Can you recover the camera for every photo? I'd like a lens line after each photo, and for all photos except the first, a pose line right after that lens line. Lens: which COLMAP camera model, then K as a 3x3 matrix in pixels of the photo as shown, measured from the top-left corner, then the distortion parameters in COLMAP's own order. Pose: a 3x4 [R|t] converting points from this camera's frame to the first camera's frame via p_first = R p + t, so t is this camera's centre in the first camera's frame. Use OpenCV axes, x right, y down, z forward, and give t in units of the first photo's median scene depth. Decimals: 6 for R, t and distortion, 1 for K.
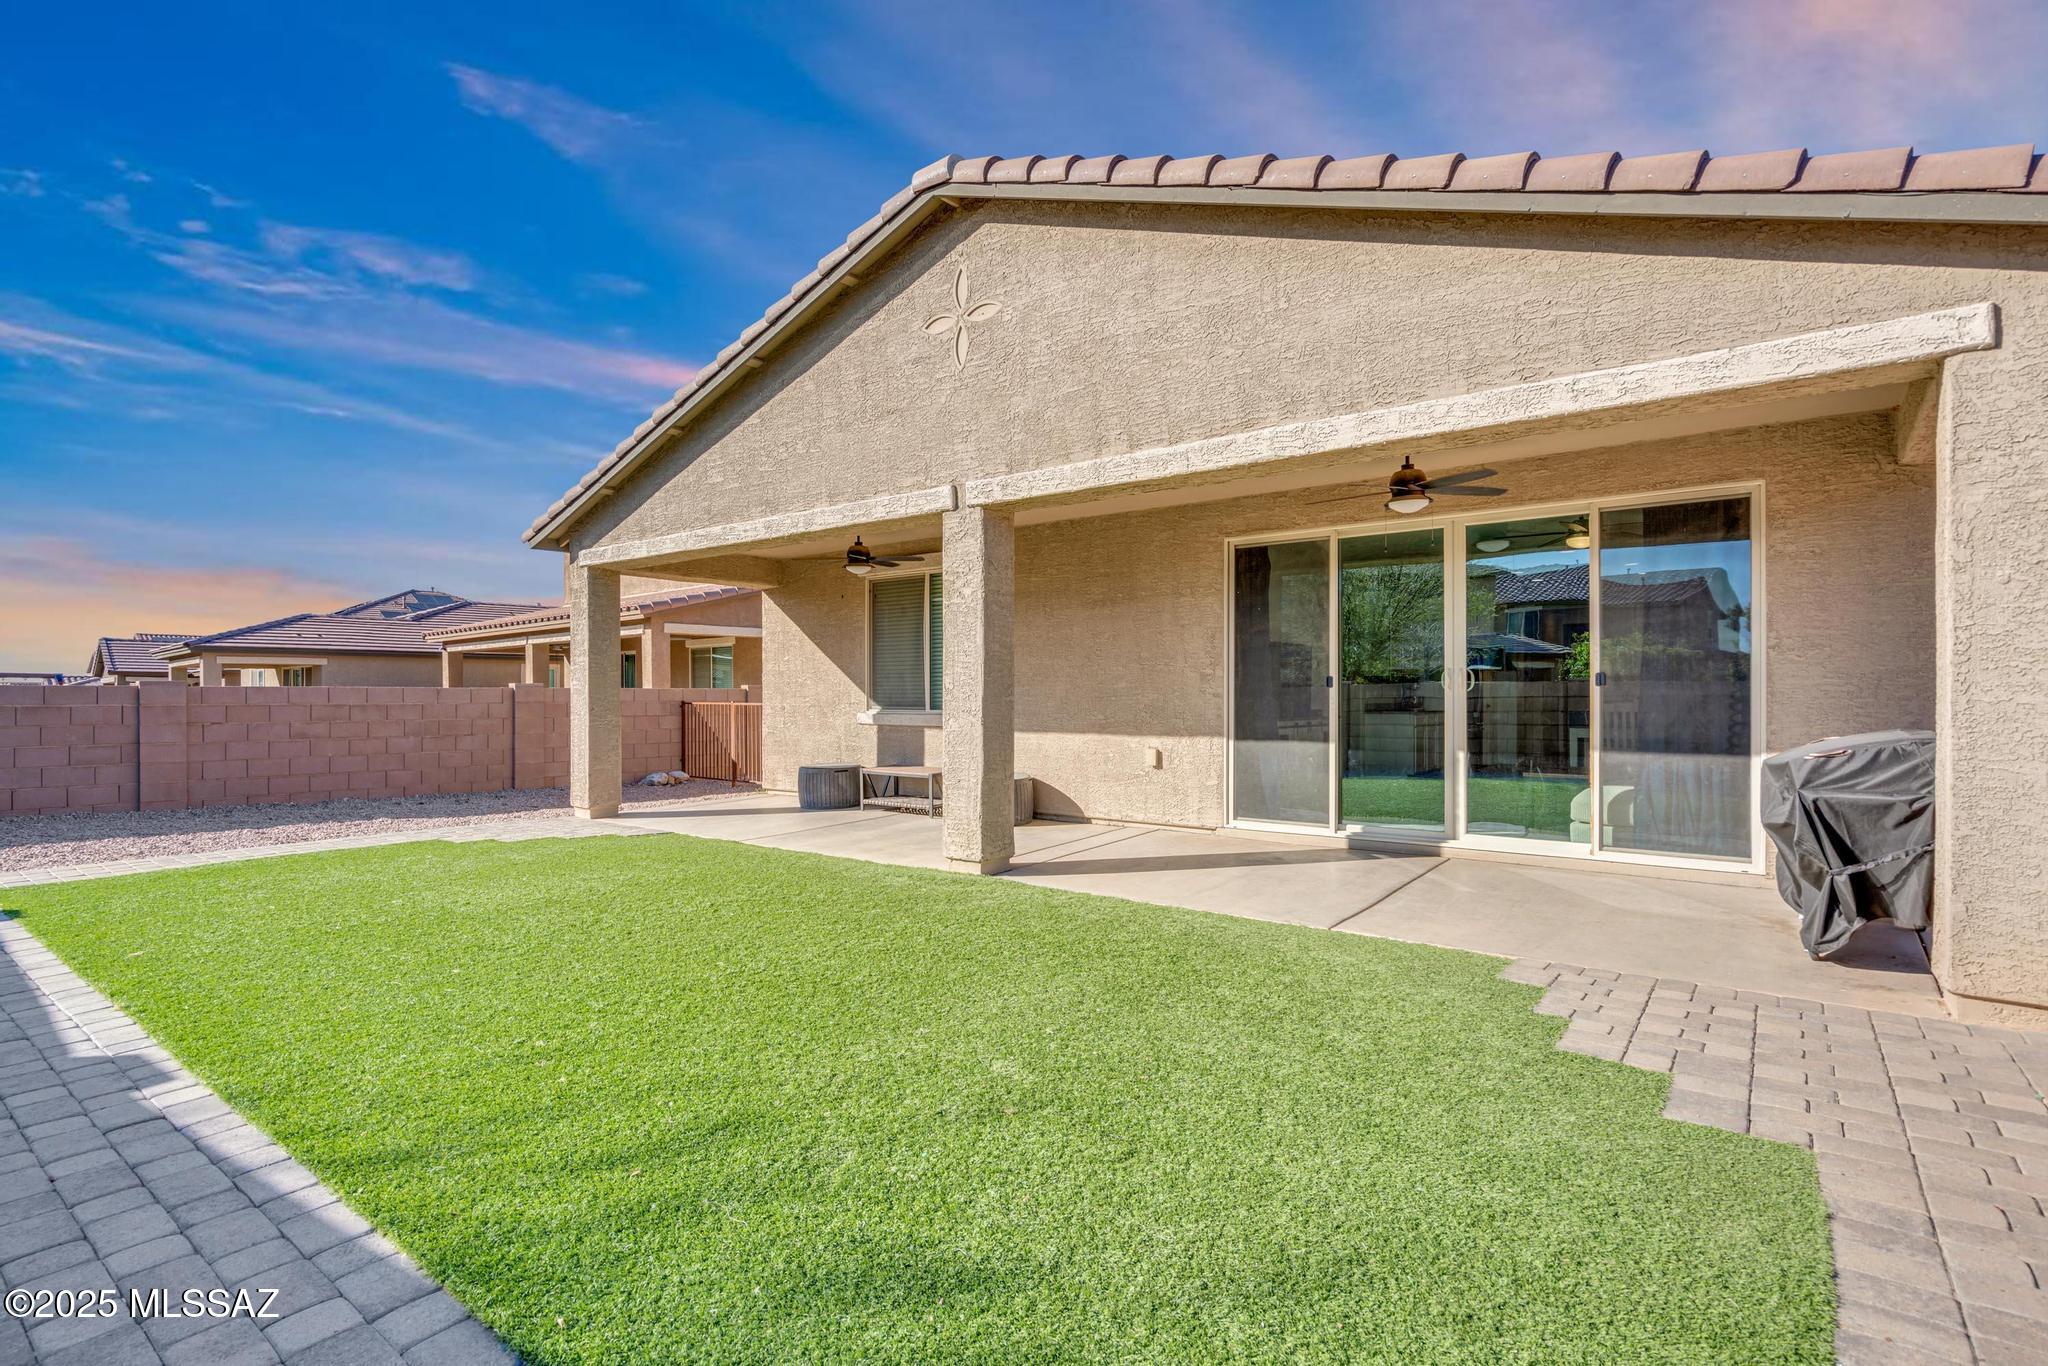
lens RADIAL K [[992.8, 0, 1022.4], [0, 992.8, 690.4], [0, 0, 1]] dist [-0.002065, 0.003151]
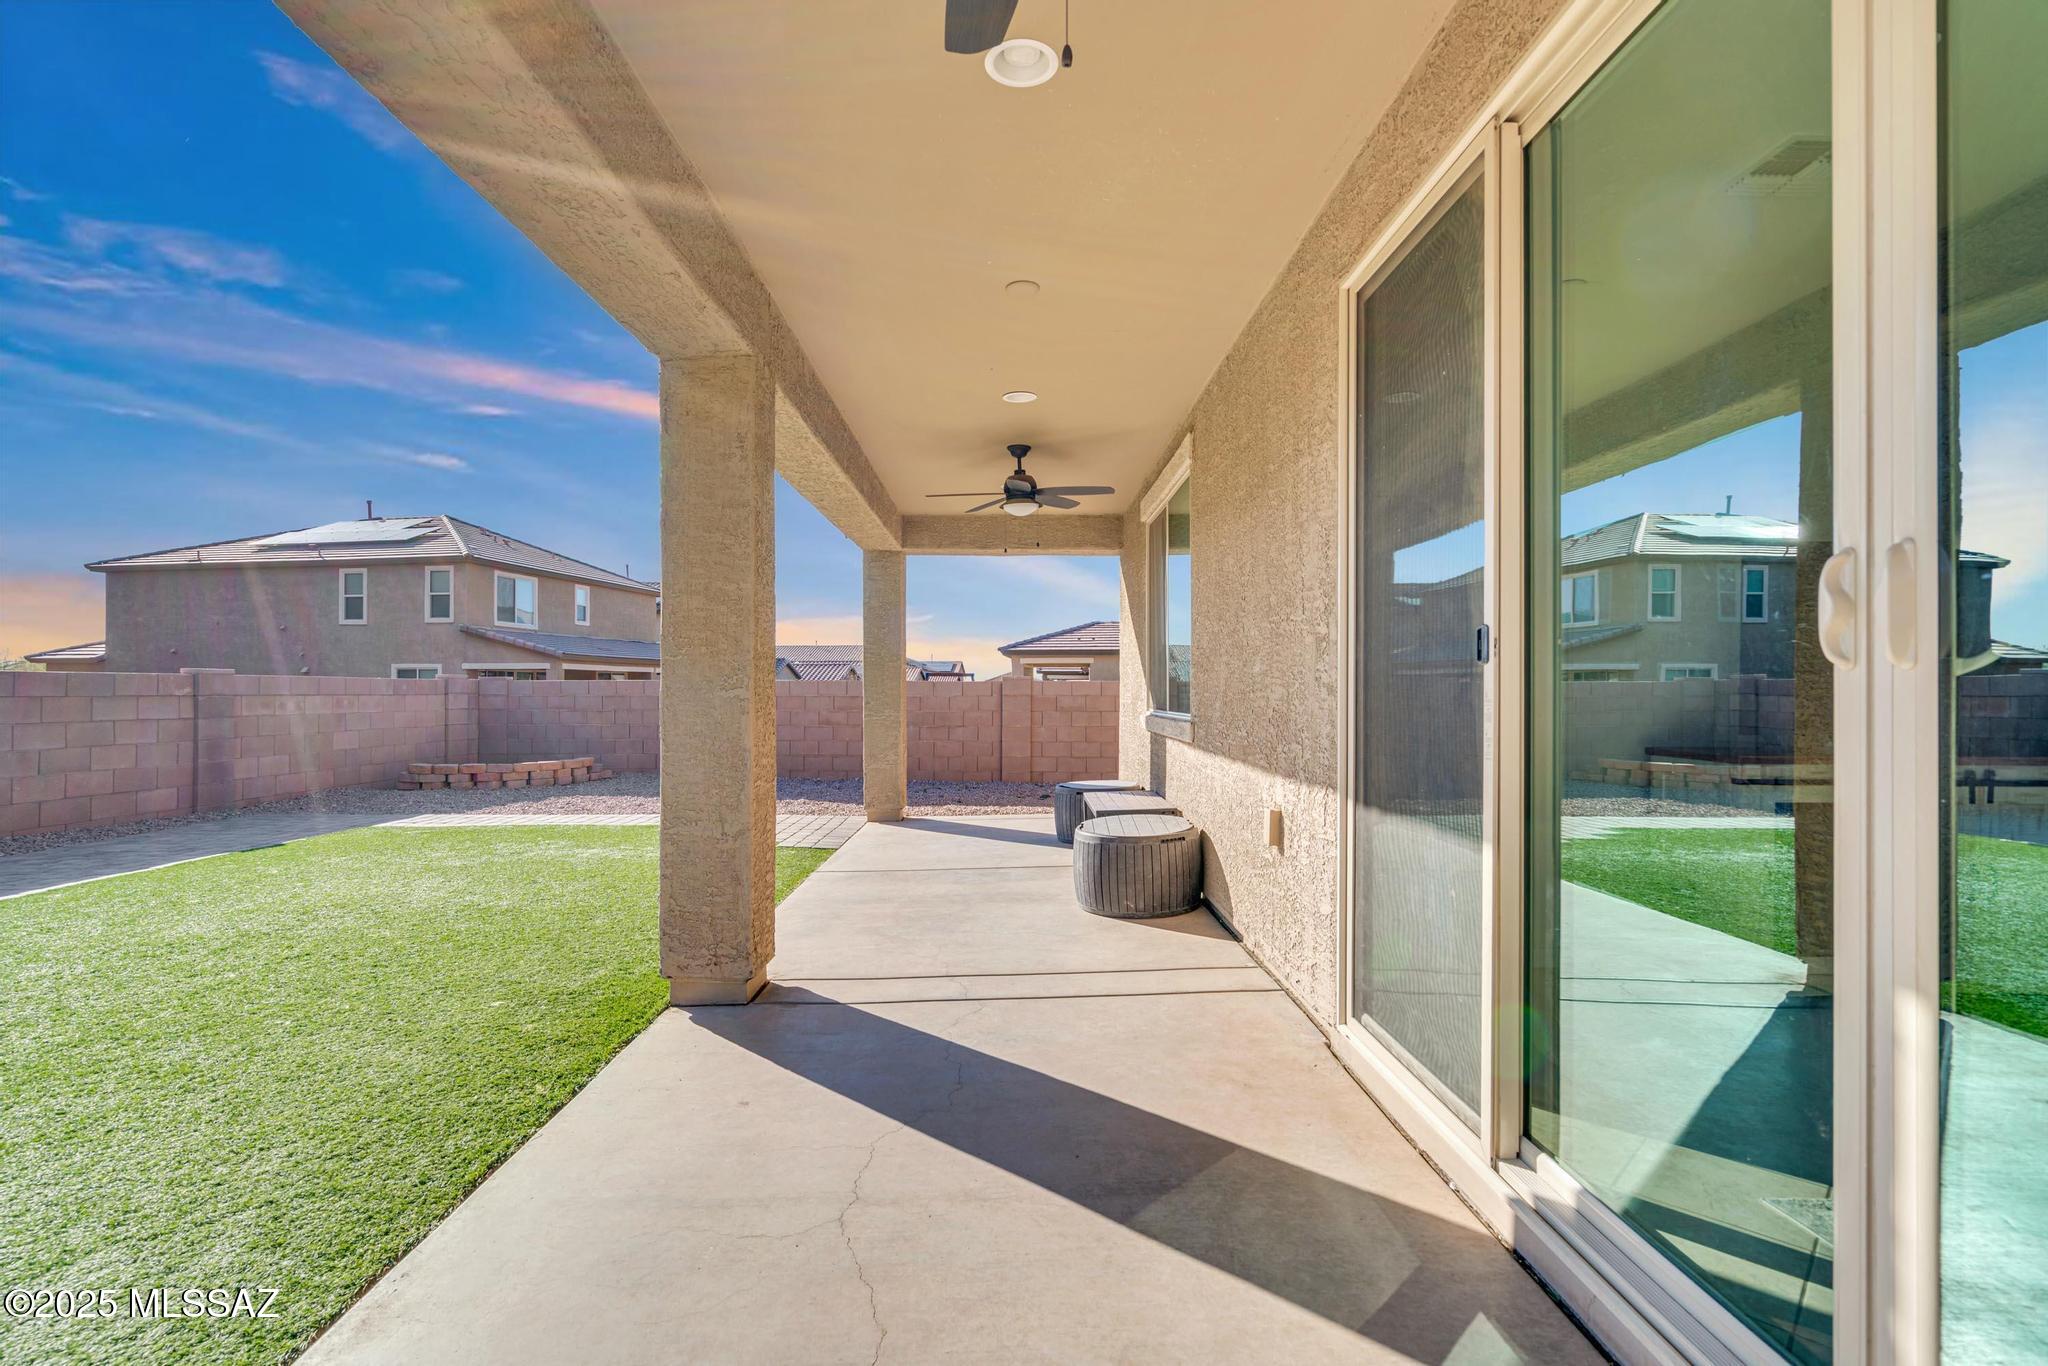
lens RADIAL K [[962.0, 0, 1031.5], [0, 962.0, 694.6], [0, 0, 1]] dist [-0.005661, 0.003853]
pose [[0.627275, 0.006968, -0.778767, 0.425151], [-0.000347, 0.999962, 0.008668, 0.004768], [0.778798, -0.005167, 0.627253, 0.672805]]
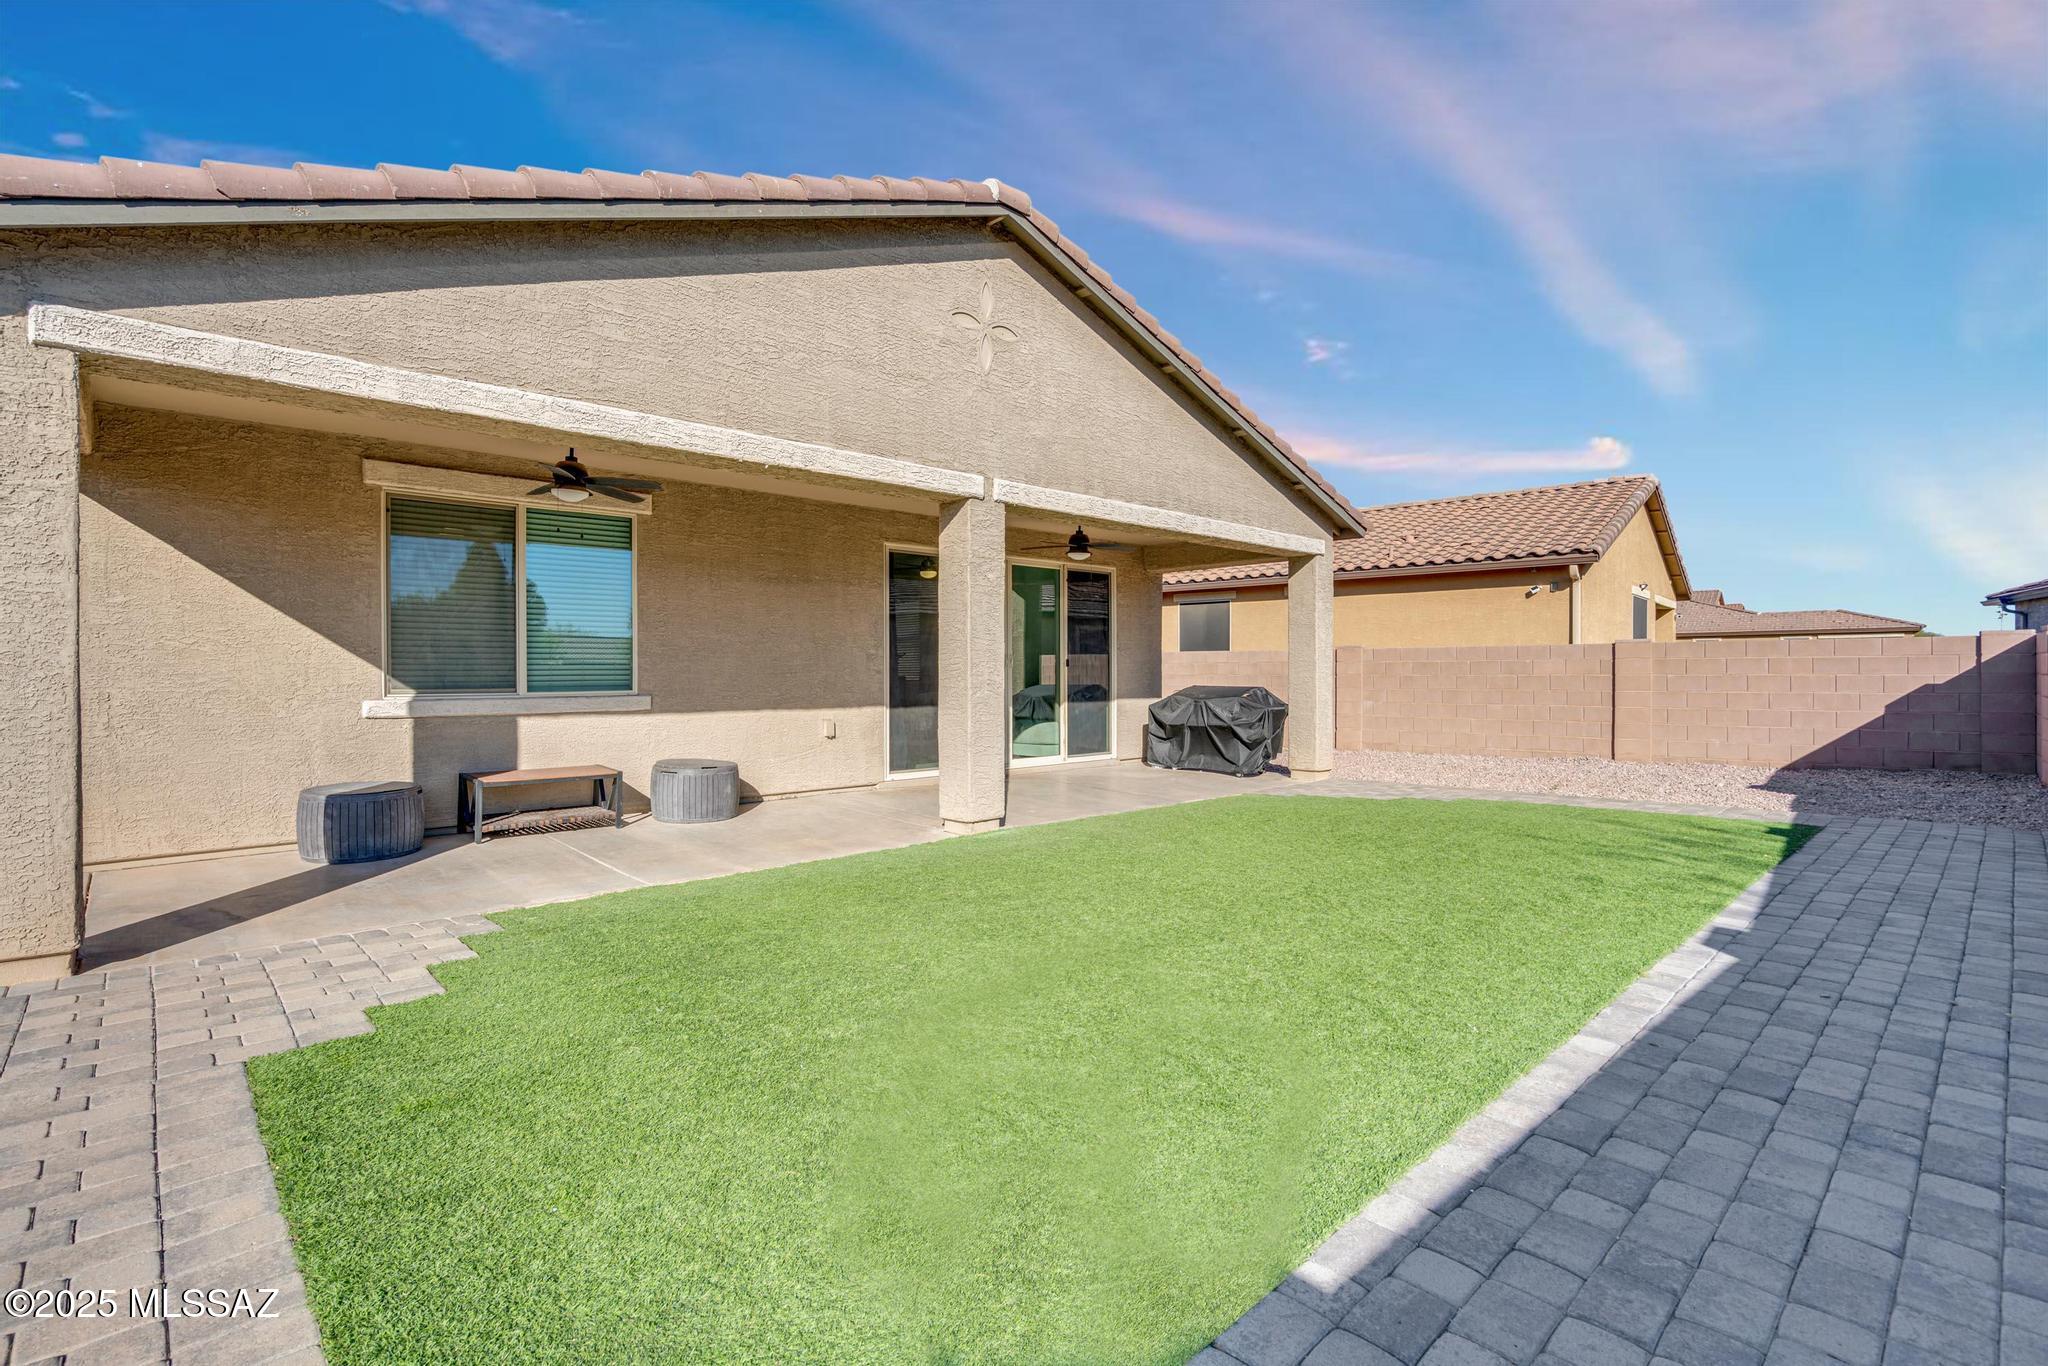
lens RADIAL K [[922.0, 0, 1028.4], [0, 922.0, 695.5], [0, 0, 1]] dist [-0.005129, 0.003760]
pose [[0.151317, -0.021522, 0.988251, -0.888270], [0.003305, 0.999768, 0.021266, 0.010660], [-0.988480, 0.000048, 0.151353, 0.660585]]
